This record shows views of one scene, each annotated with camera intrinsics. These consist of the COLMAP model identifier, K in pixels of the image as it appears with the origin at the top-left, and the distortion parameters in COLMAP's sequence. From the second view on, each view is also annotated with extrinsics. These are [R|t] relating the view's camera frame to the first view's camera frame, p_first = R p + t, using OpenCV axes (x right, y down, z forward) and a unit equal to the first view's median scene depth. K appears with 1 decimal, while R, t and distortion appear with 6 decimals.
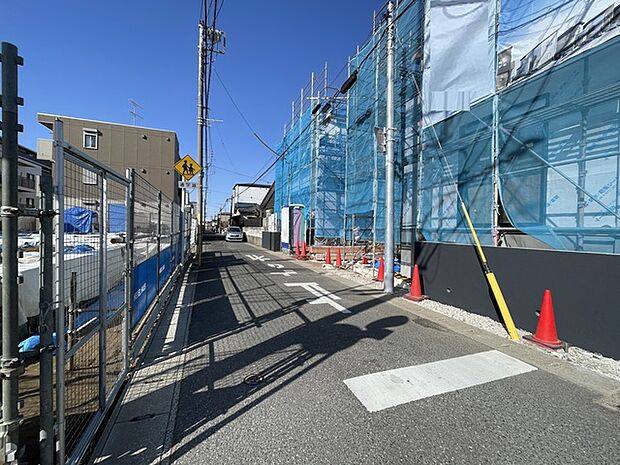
lens RADIAL K [[272.0, 0, 312.2], [0, 272.0, 233.3], [0, 0, 1]] dist [-0.002595, -0.000544]
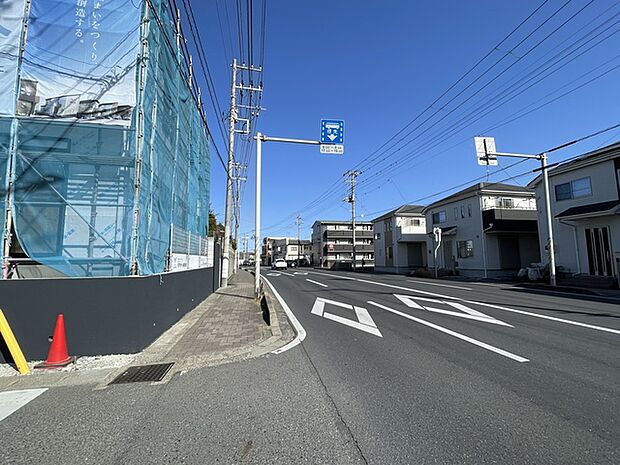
lens RADIAL K [[272.0, 0, 307.6], [0, 272.0, 232.3], [0, 0, 1]] dist [-0.002595, -0.000544]
pose [[0.125750, 0.075358, 0.989196, -0.107615], [0.023290, 0.996612, -0.078883, -0.013696], [-0.991789, 0.032957, 0.123569, -0.124558]]
